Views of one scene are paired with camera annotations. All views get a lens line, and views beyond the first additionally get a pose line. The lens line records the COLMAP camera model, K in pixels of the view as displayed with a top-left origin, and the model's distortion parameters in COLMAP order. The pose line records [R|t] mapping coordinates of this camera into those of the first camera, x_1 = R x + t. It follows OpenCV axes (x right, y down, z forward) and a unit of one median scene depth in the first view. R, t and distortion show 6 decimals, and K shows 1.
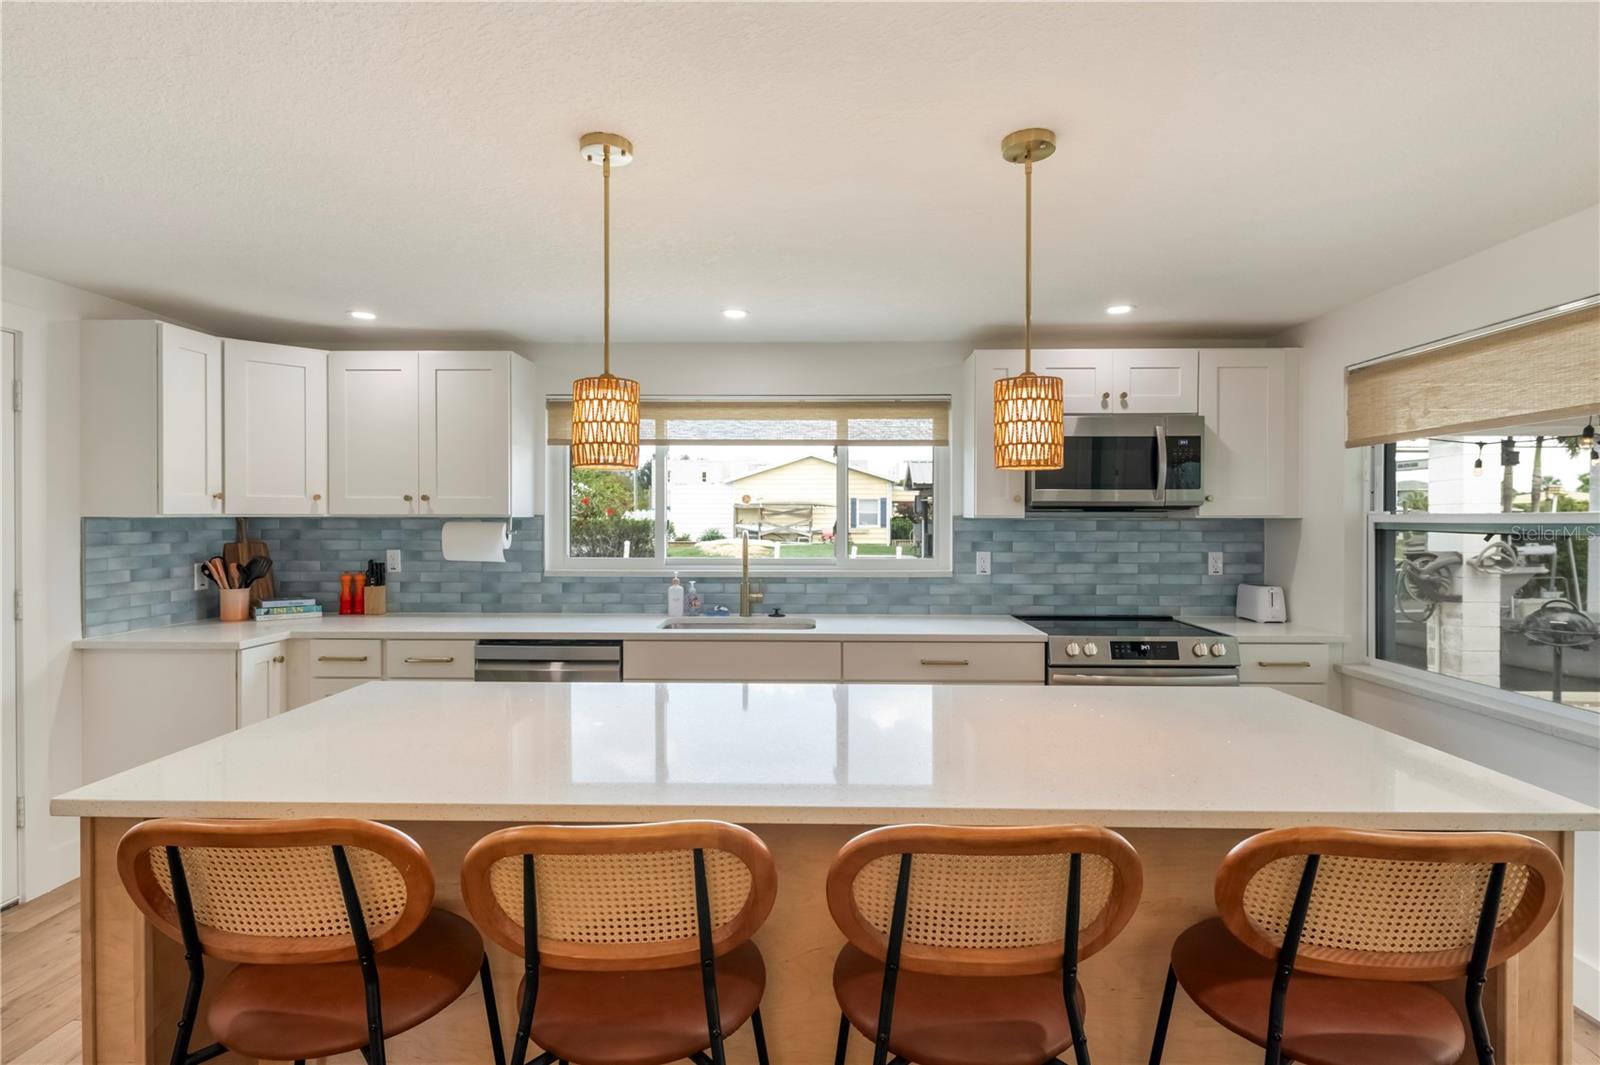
lens RADIAL K [[806.5, 0, 804.4], [0, 806.5, 526.5], [0, 0, 1]] dist [0.009276, -0.006942]
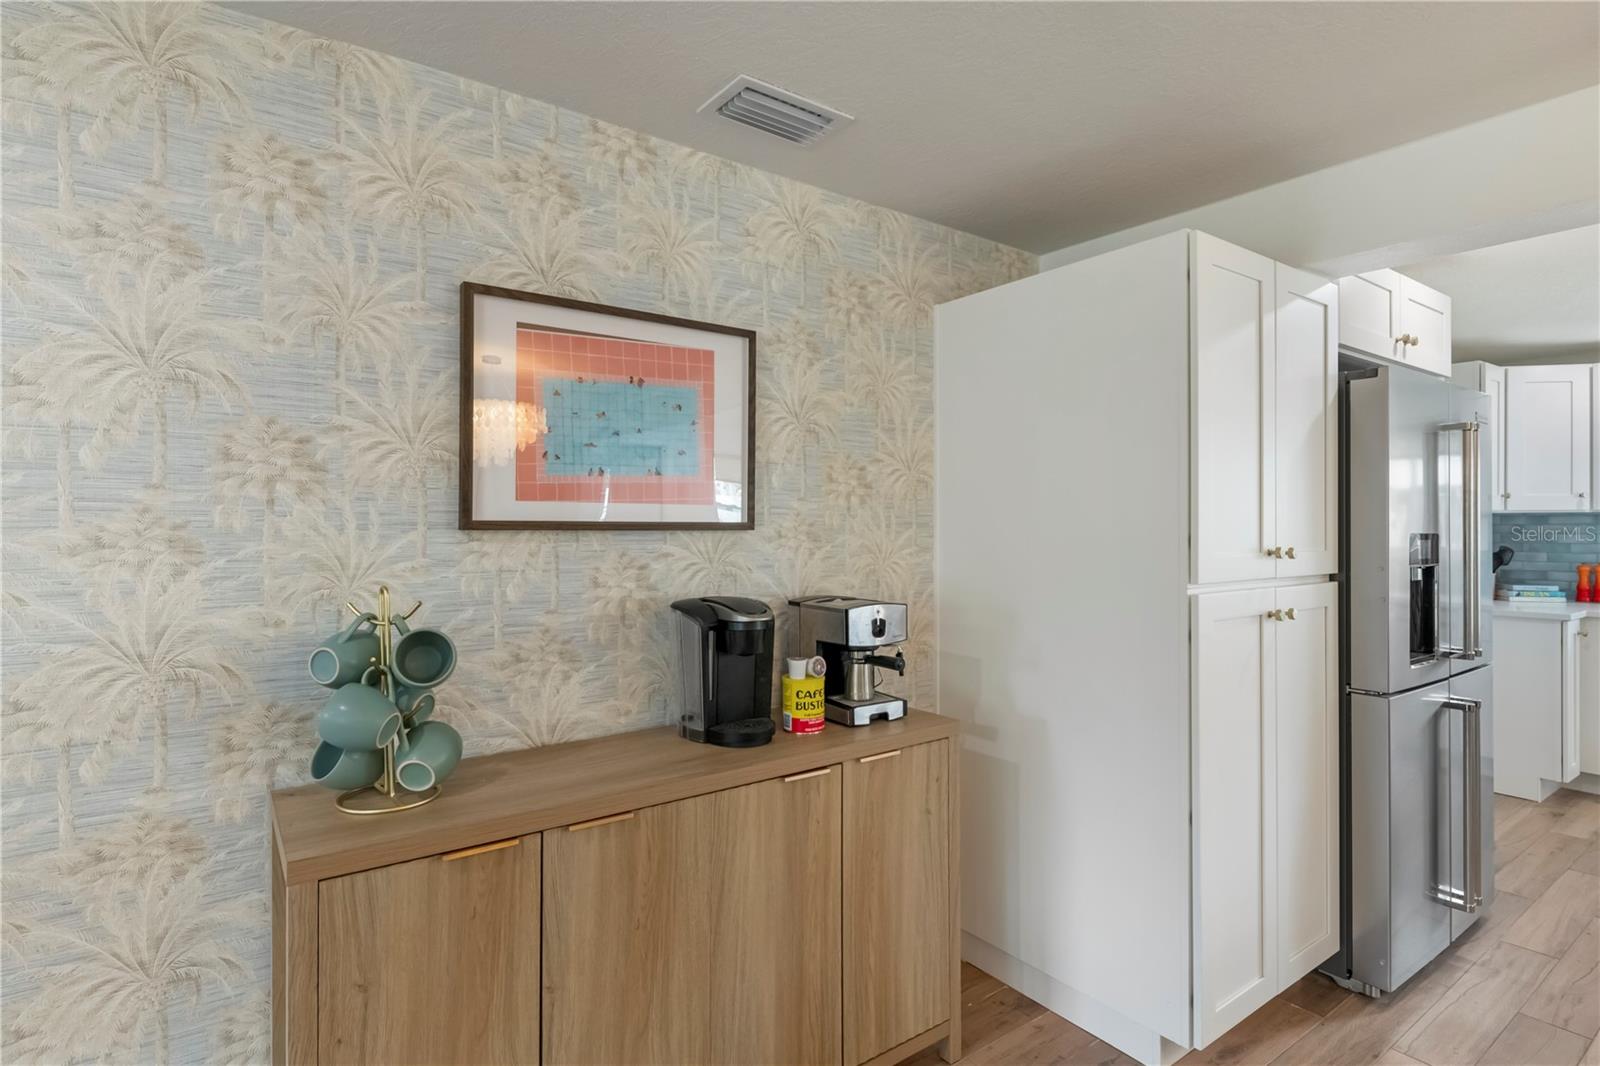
lens RADIAL K [[806.5, 0, 784.6], [0, 806.5, 530.3], [0, 0, 1]] dist [0.009276, -0.006942]
pose [[0.593559, 0.001626, -0.804789, -0.333164], [-0.005697, 0.999981, -0.002182, 0.020329], [0.804770, 0.005880, 0.593557, -0.528803]]
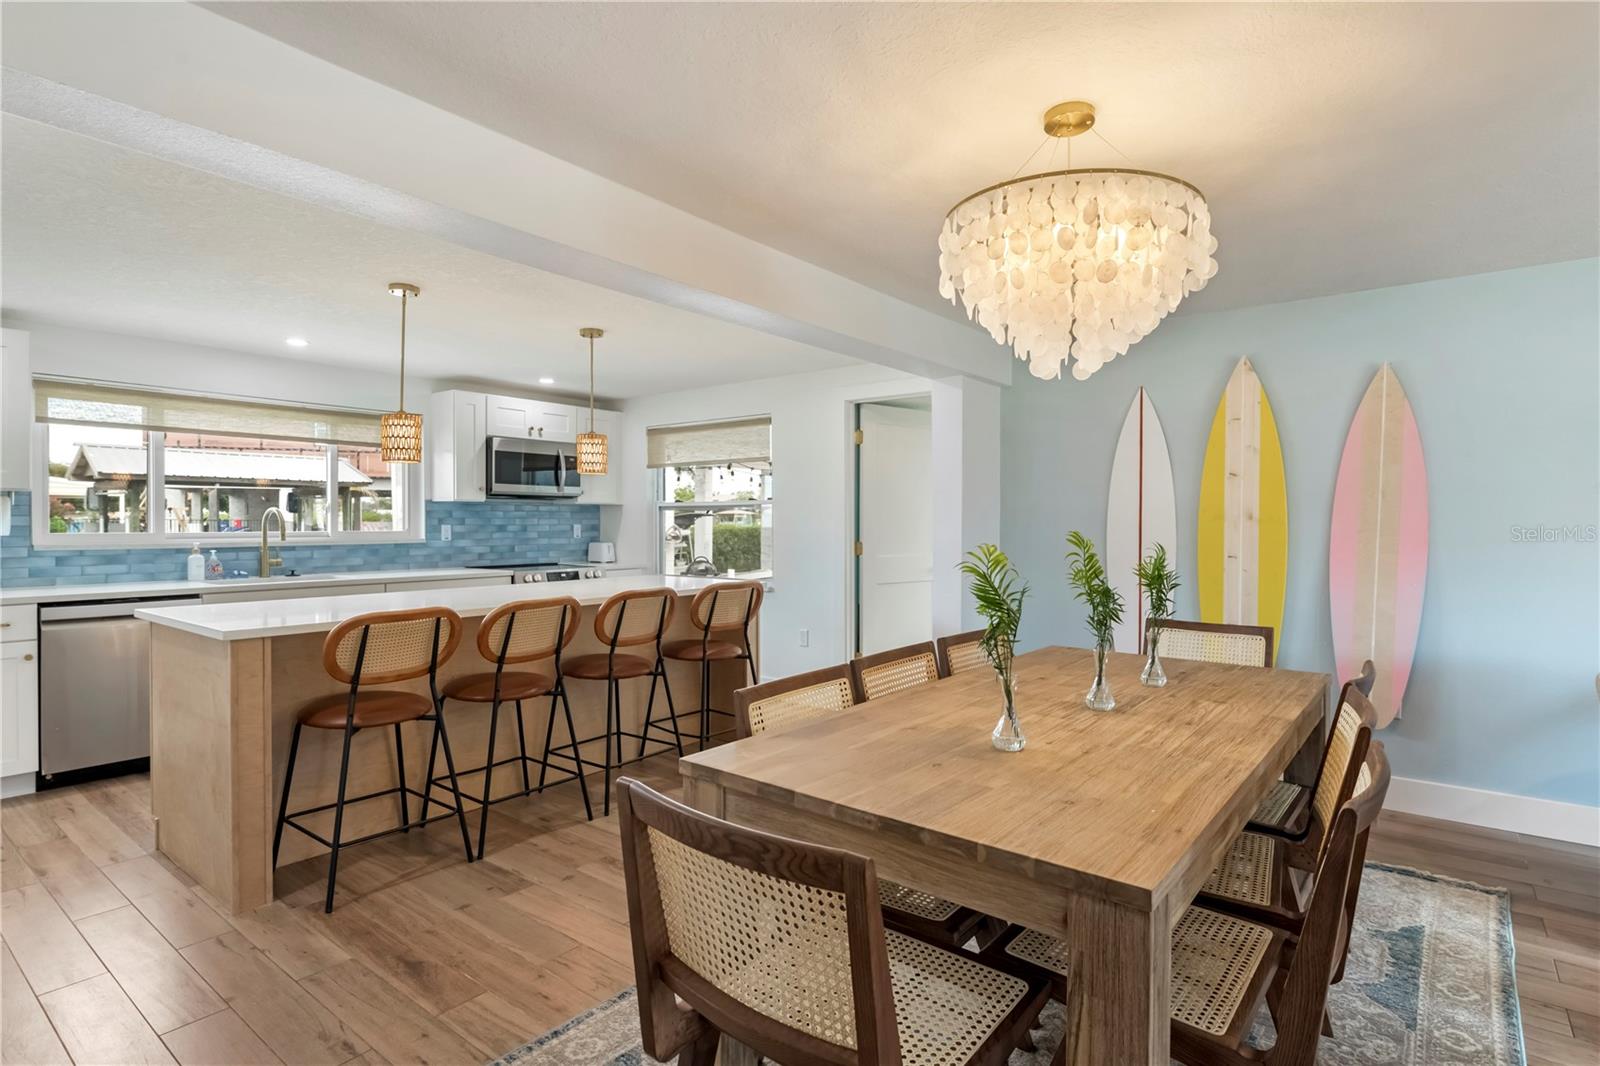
lens RADIAL K [[806.5, 0, 807.3], [0, 806.5, 530.5], [0, 0, 1]] dist [0.009276, -0.006942]
pose [[0.599054, -0.009409, 0.800653, -0.565292], [0.007877, 0.999952, 0.005858, 0.038363], [-0.800670, 0.002797, 0.599099, -0.408823]]
